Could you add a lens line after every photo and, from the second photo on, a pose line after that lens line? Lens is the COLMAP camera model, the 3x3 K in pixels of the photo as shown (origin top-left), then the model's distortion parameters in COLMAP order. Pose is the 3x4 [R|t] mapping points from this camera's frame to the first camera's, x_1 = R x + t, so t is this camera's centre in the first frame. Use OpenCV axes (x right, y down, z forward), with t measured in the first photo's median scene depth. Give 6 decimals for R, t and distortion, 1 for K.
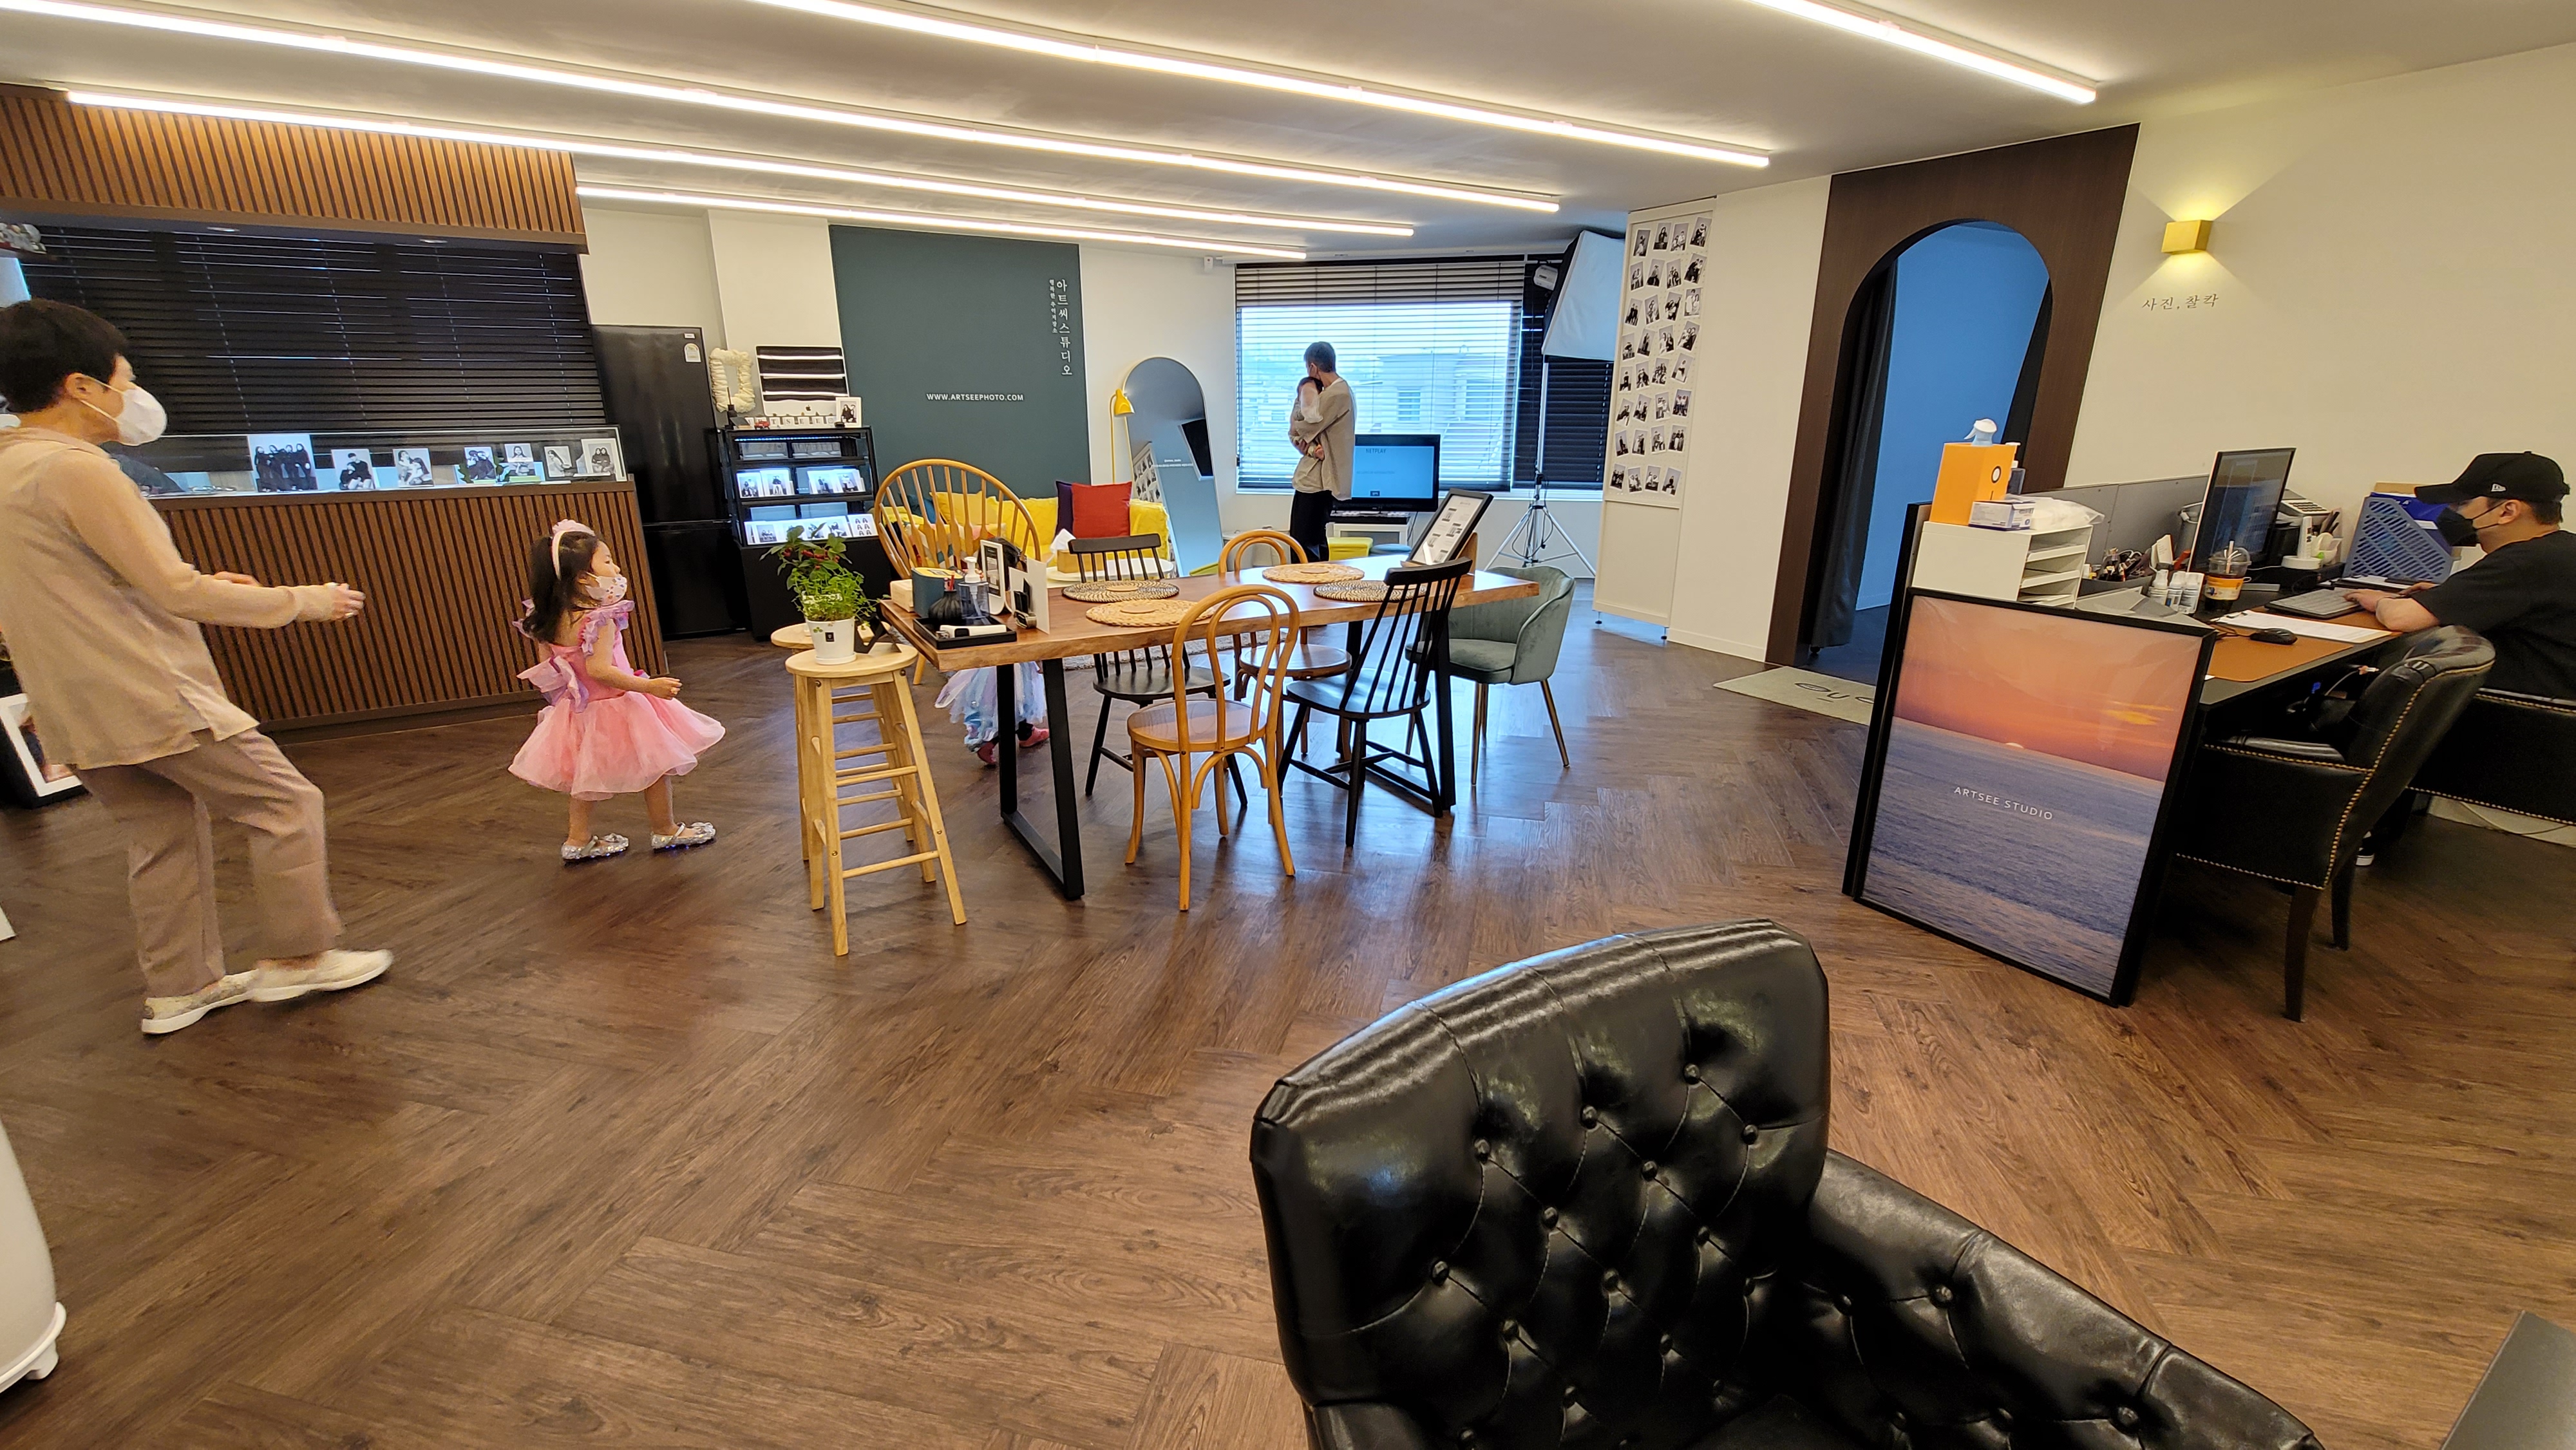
lens RADIAL K [[1051.3, 0, 1288.0], [0, 1051.3, 725.0], [0, 0, 1]] dist [-0.002560, -0.000565]
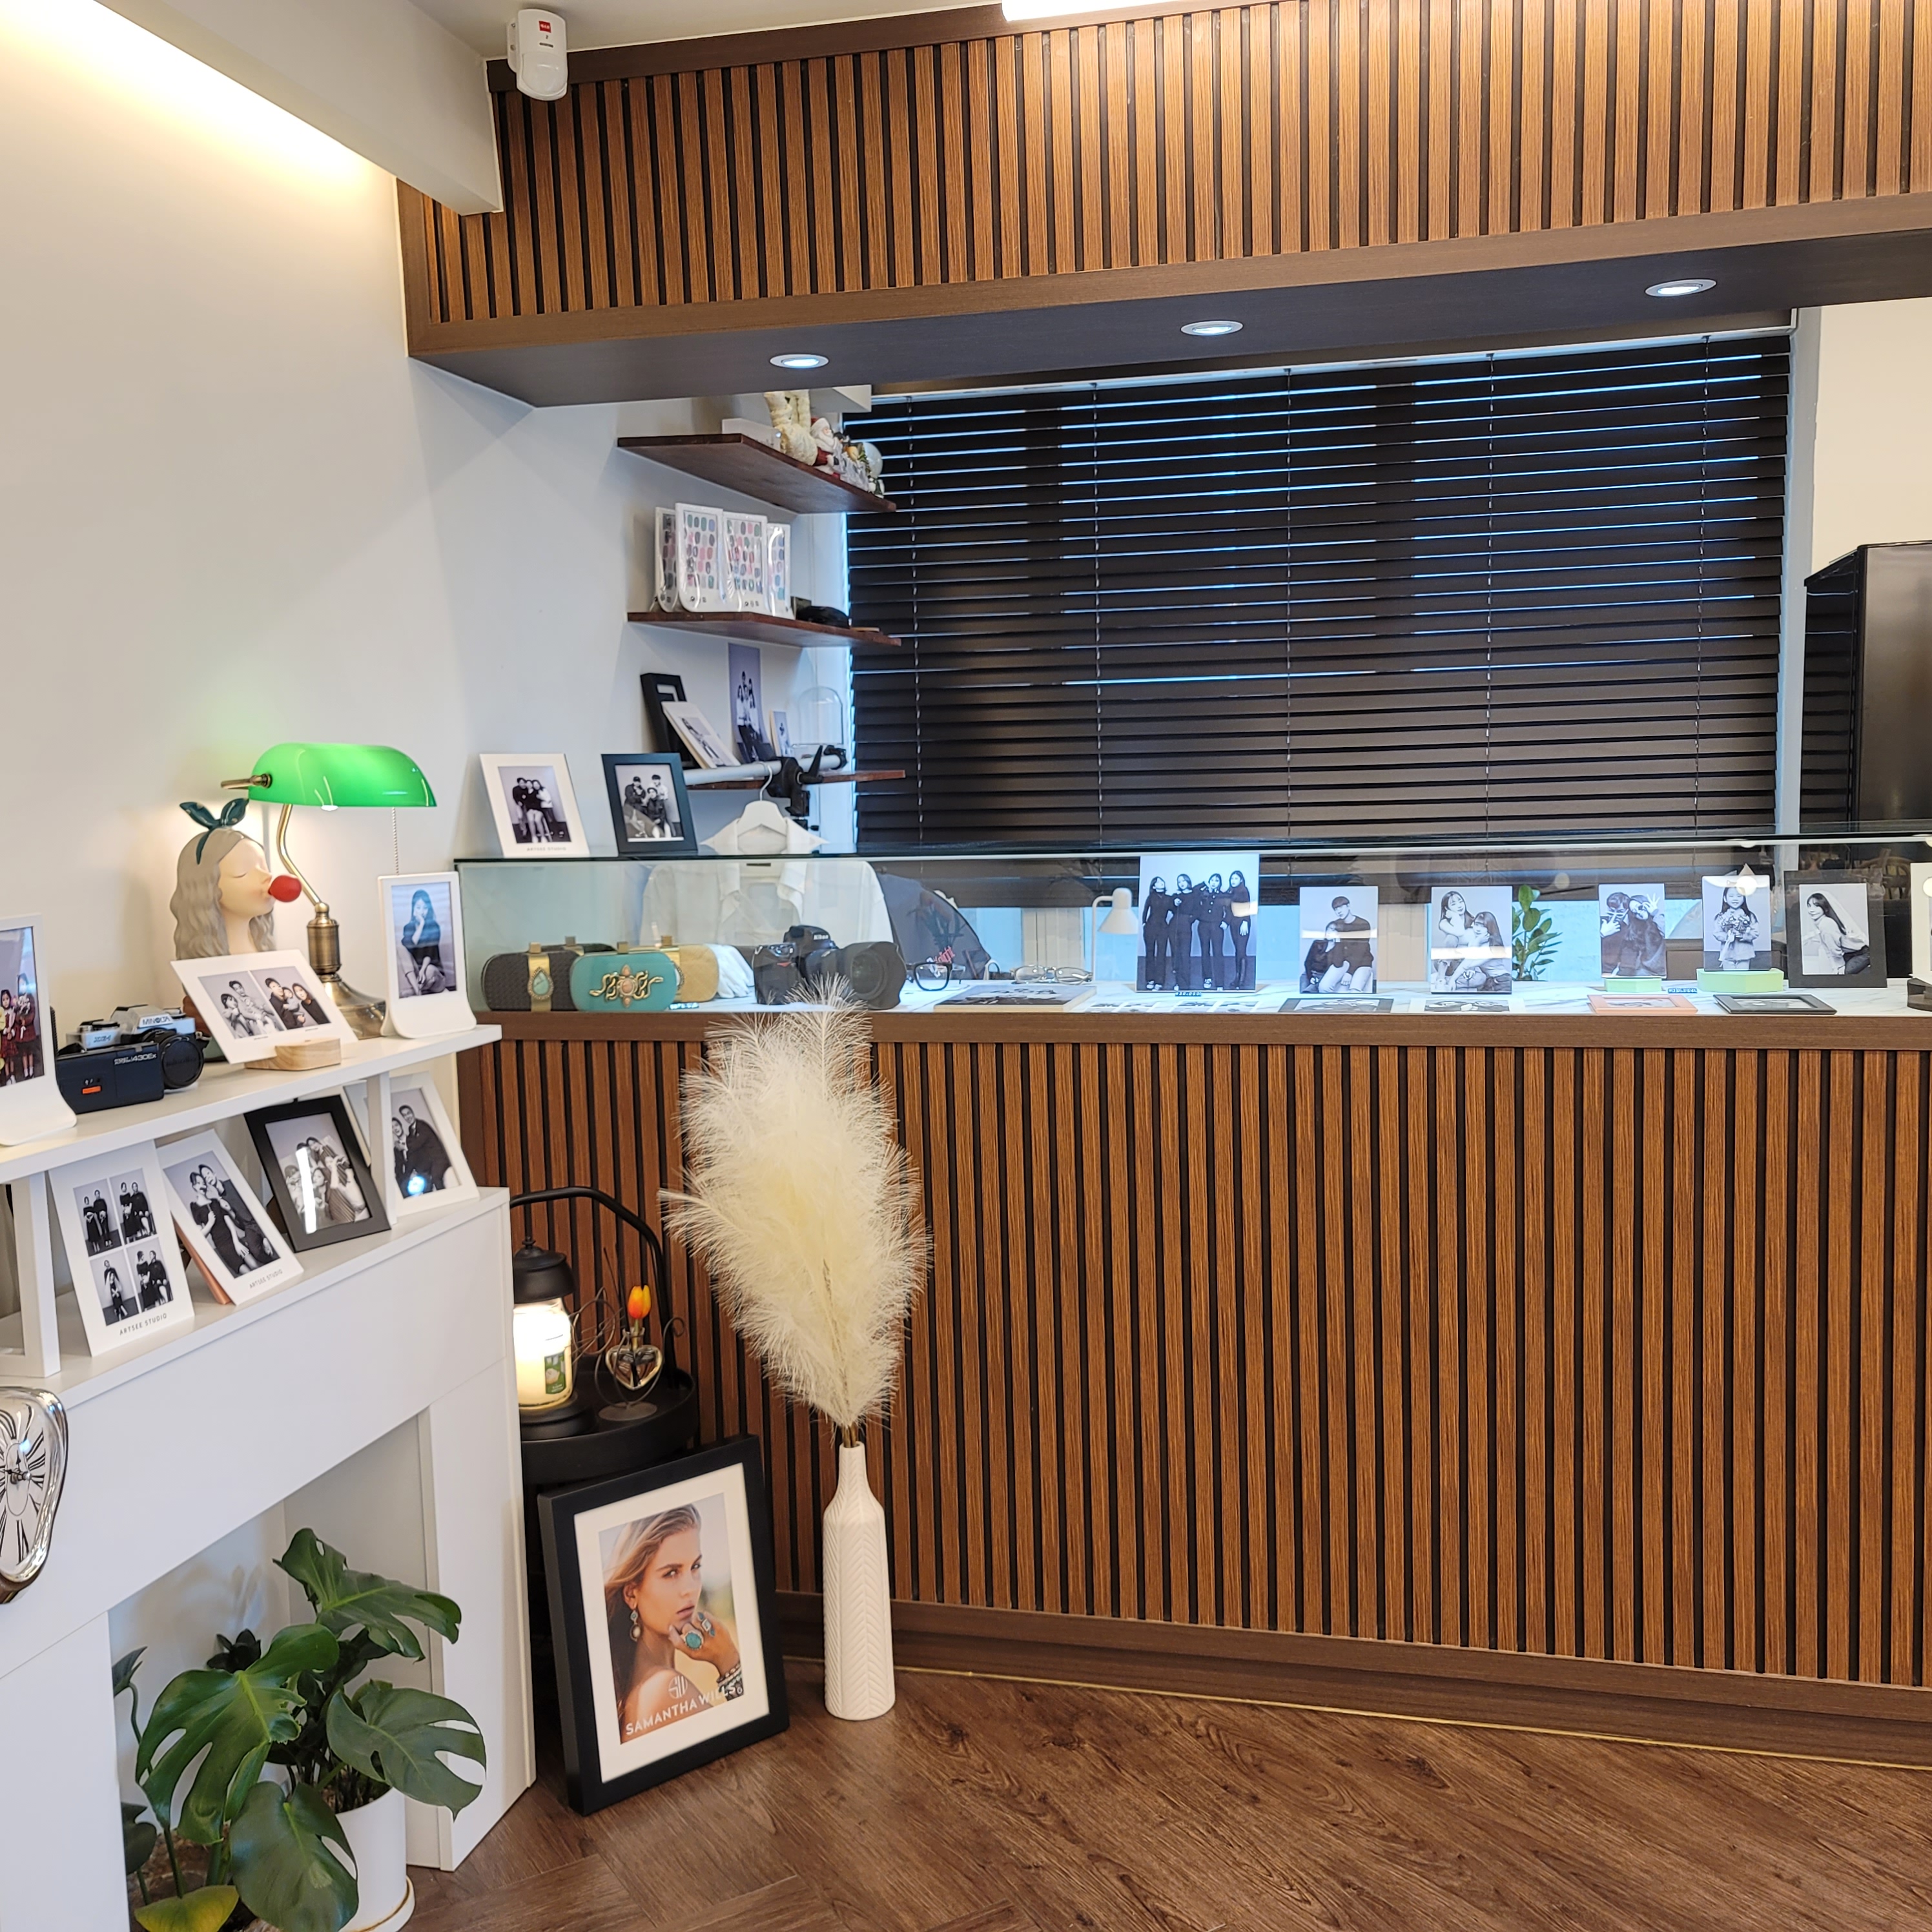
lens RADIAL K [[1939.1, 0, 928.0], [0, 1939.1, 962.6], [0, 0, 1]] dist [0.060240, 0.006956]
pose [[0.690743, 0.052157, -0.721217, -0.369452], [-0.187838, 0.976098, -0.109311, -0.099745], [0.698277, 0.210978, 0.684030, 0.320973]]
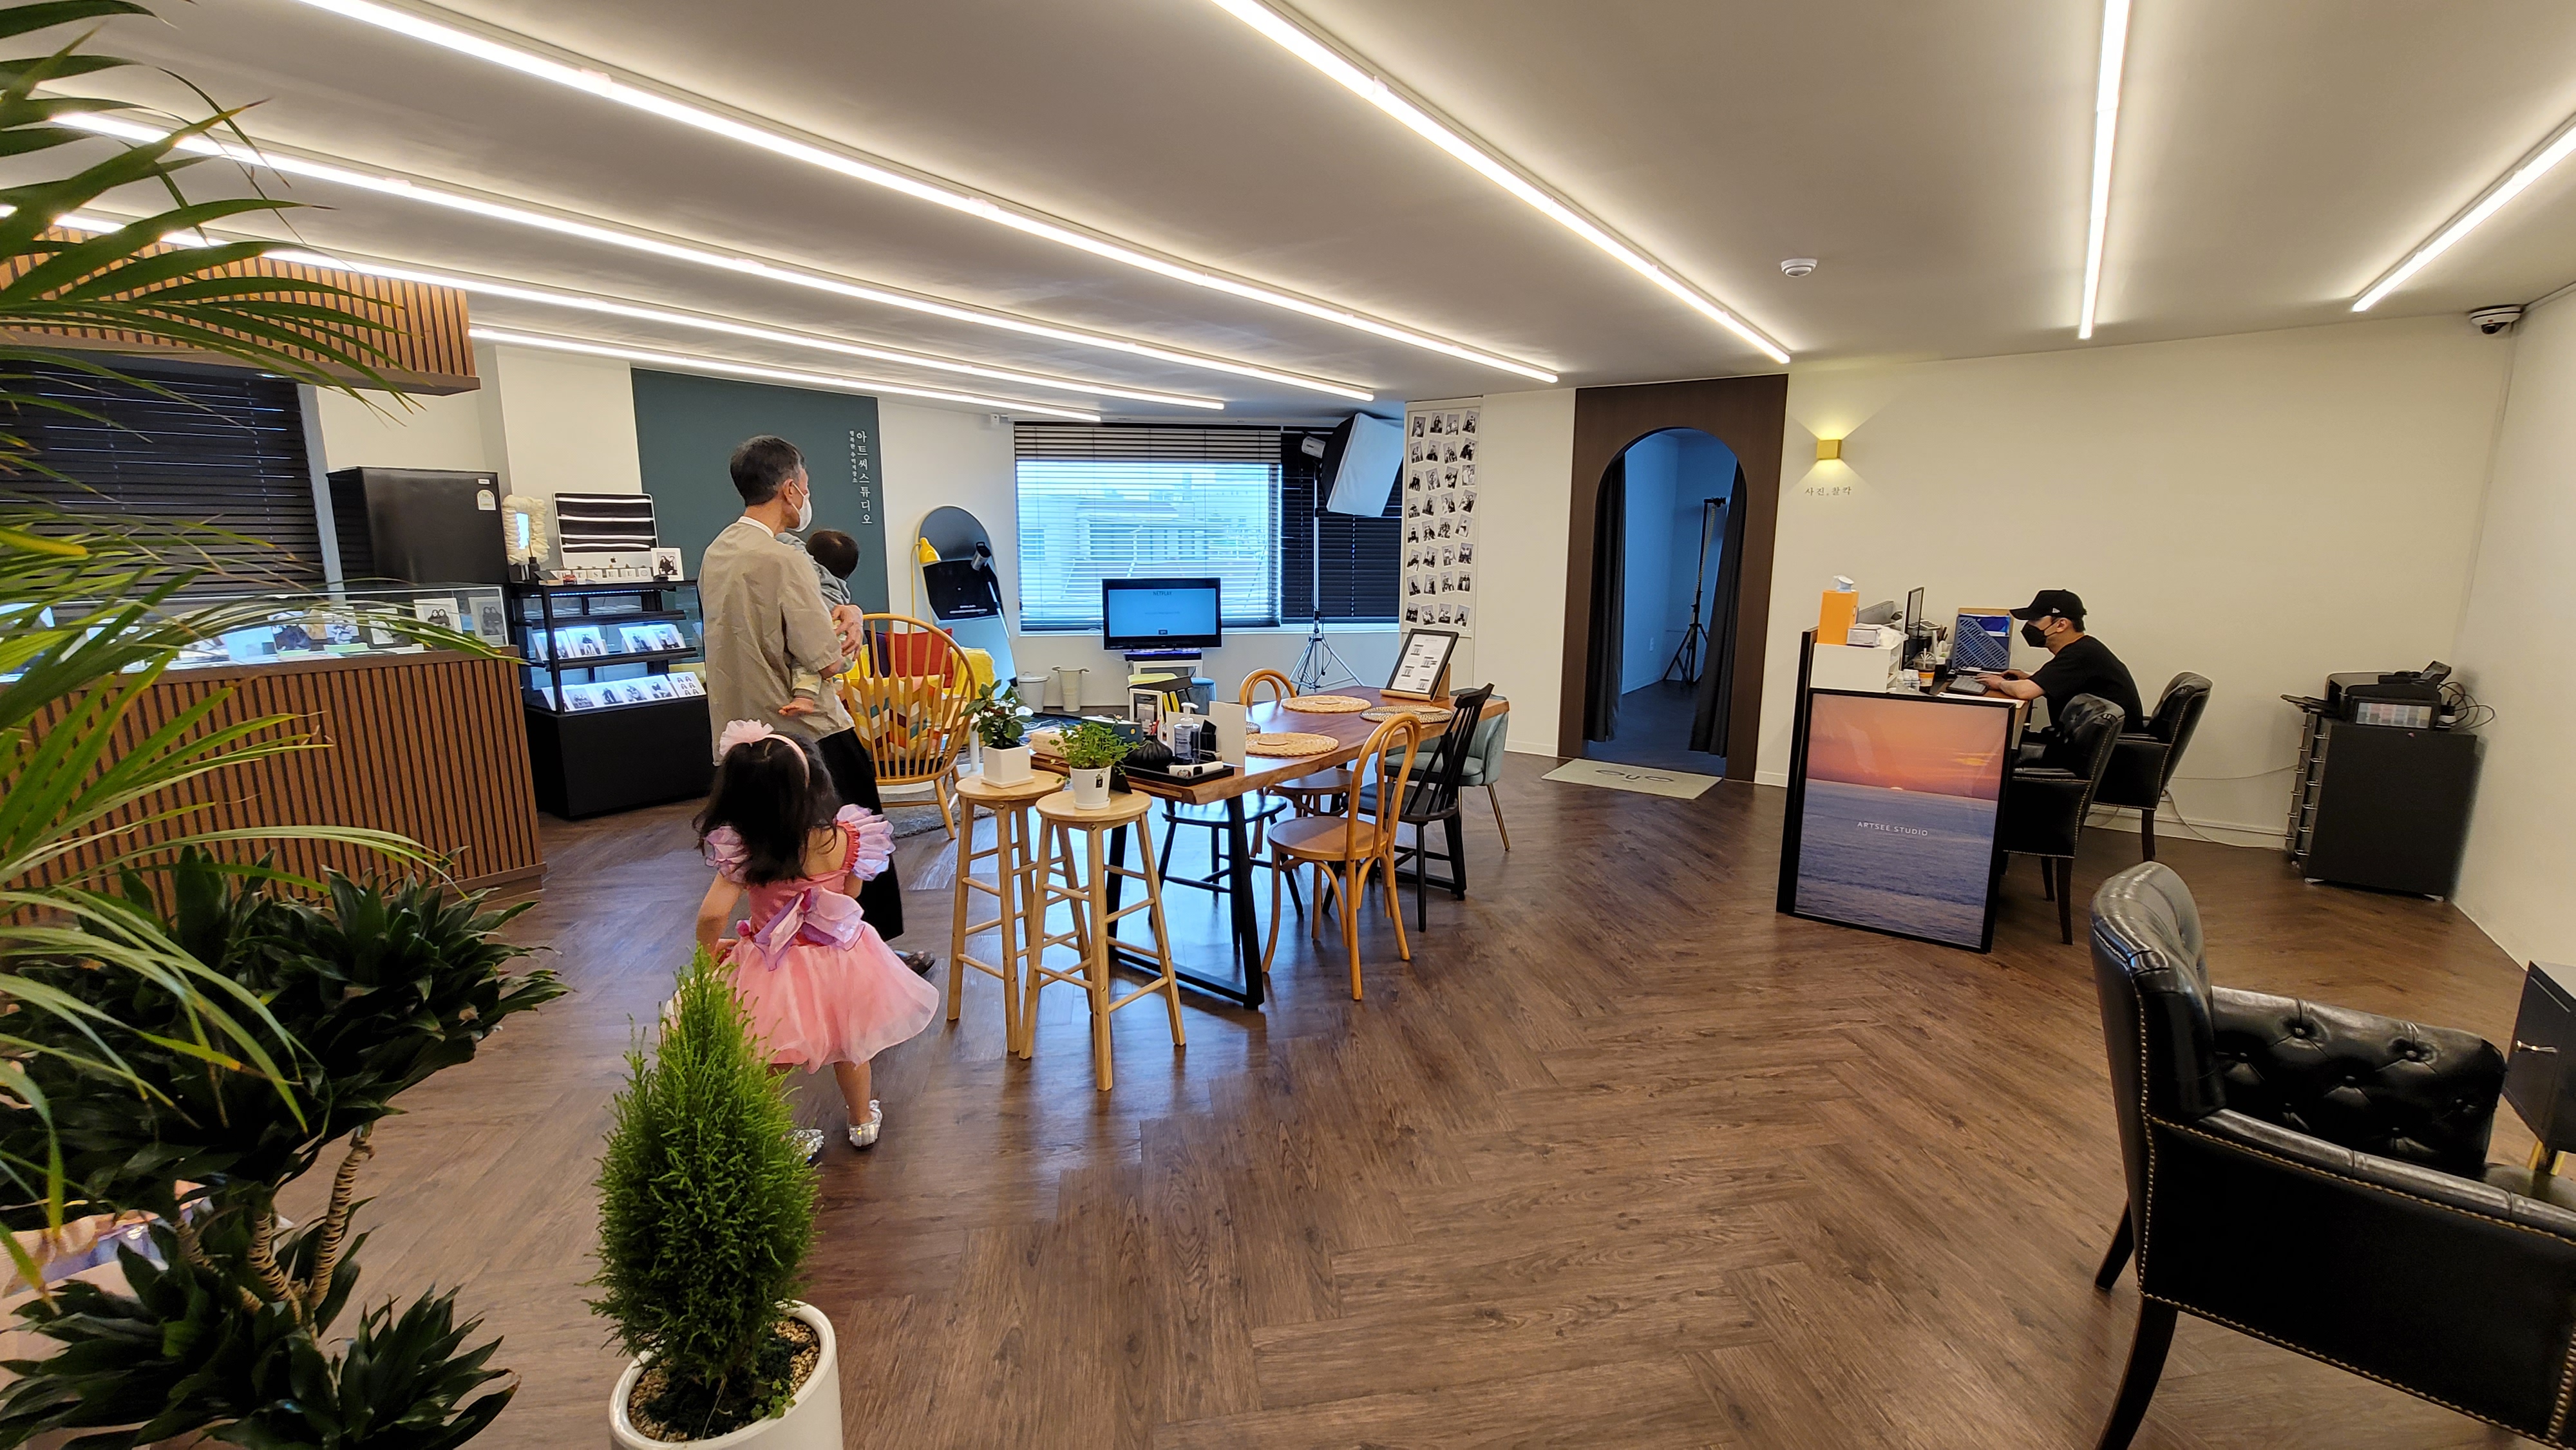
lens RADIAL K [[1051.3, 0, 1288.0], [0, 1051.3, 725.0], [0, 0, 1]] dist [-0.002560, -0.000565]
pose [[0.925211, -0.063498, 0.374102, -0.279450], [0.108812, 0.988892, -0.101259, -0.005449], [-0.363517, 0.134393, 0.921843, -0.030386]]
